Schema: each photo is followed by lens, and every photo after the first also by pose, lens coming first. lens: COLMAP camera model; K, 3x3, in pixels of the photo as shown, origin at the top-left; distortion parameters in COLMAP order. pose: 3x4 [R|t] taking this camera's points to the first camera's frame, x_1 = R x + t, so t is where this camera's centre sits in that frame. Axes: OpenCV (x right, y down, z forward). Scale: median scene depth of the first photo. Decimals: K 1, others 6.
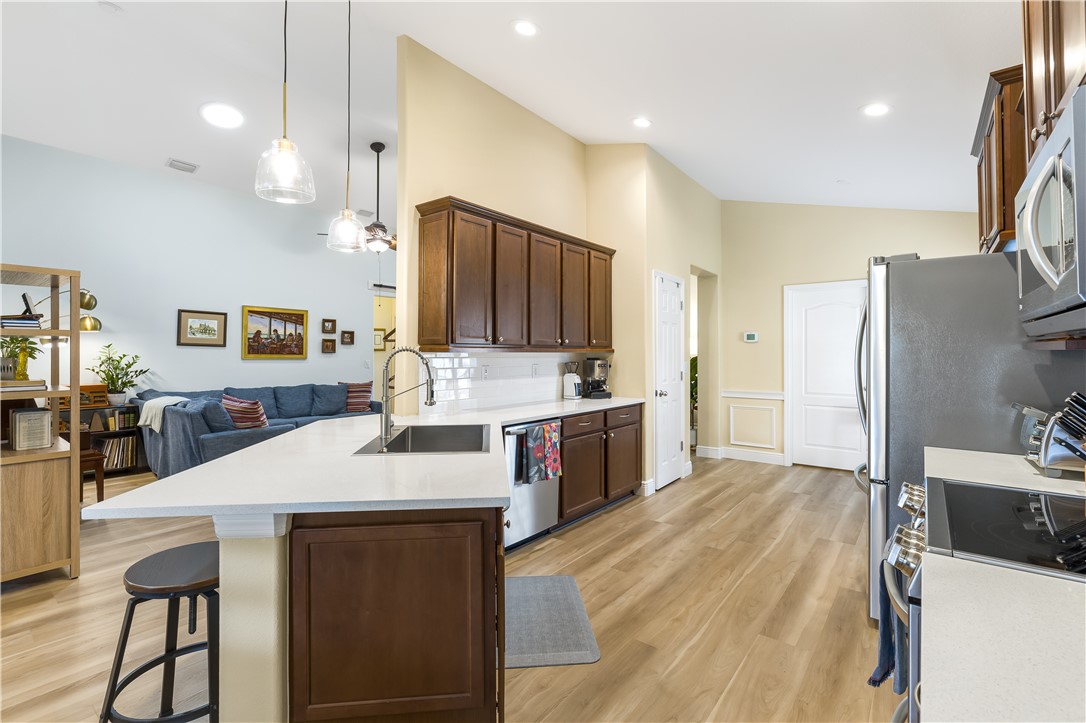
lens RADIAL K [[486.1, 0, 544.3], [0, 486.1, 349.5], [0, 0, 1]] dist [-0.010011, 0.004748]
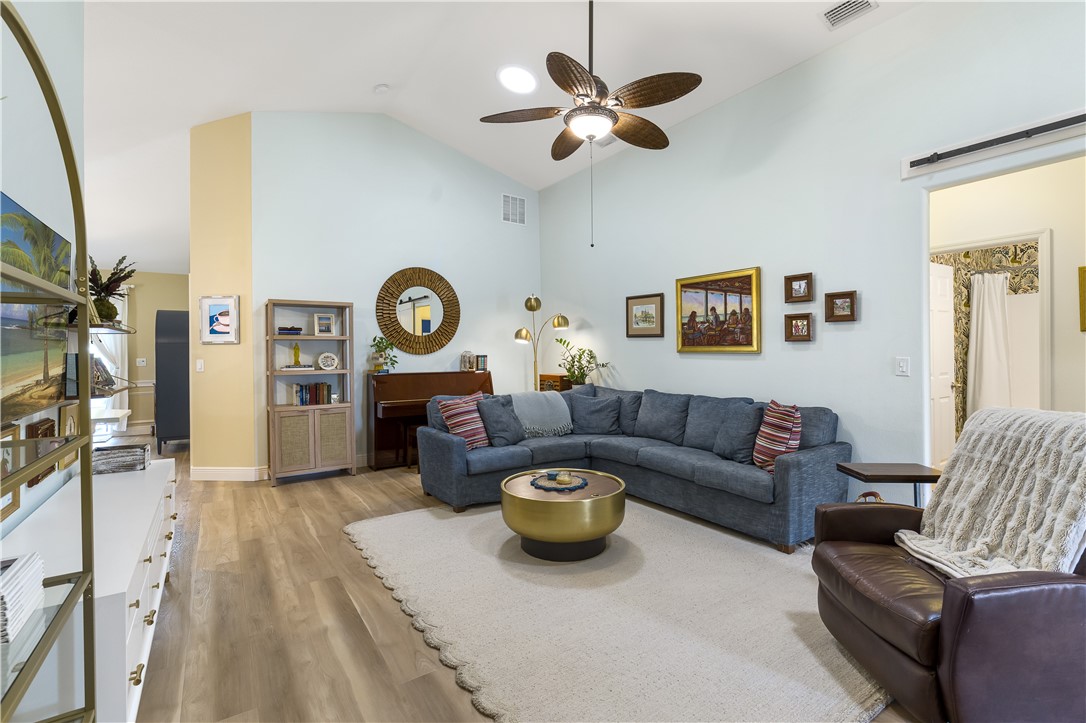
lens RADIAL K [[486.1, 0, 543.0], [0, 486.1, 348.2], [0, 0, 1]] dist [-0.010011, 0.004748]
pose [[-0.302198, -0.005263, -0.953231, 0.184345], [0.017973, 0.999776, -0.011217, 0.023318], [0.953076, -0.020522, -0.302036, 1.380792]]
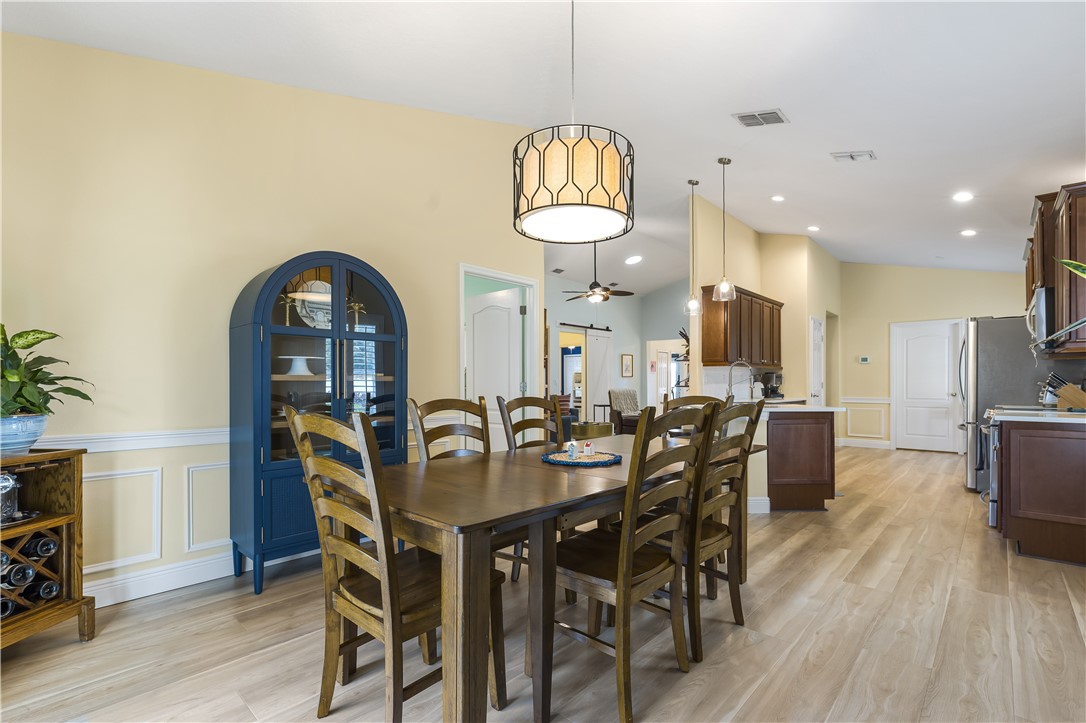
lens RADIAL K [[486.1, 0, 547.4], [0, 486.1, 385.4], [0, 0, 1]] dist [-0.010011, 0.004748]
pose [[0.996721, -0.001719, -0.080895, -0.462084], [0.002834, 0.999902, 0.013676, 0.033482], [0.080863, -0.013861, 0.996629, -0.587161]]
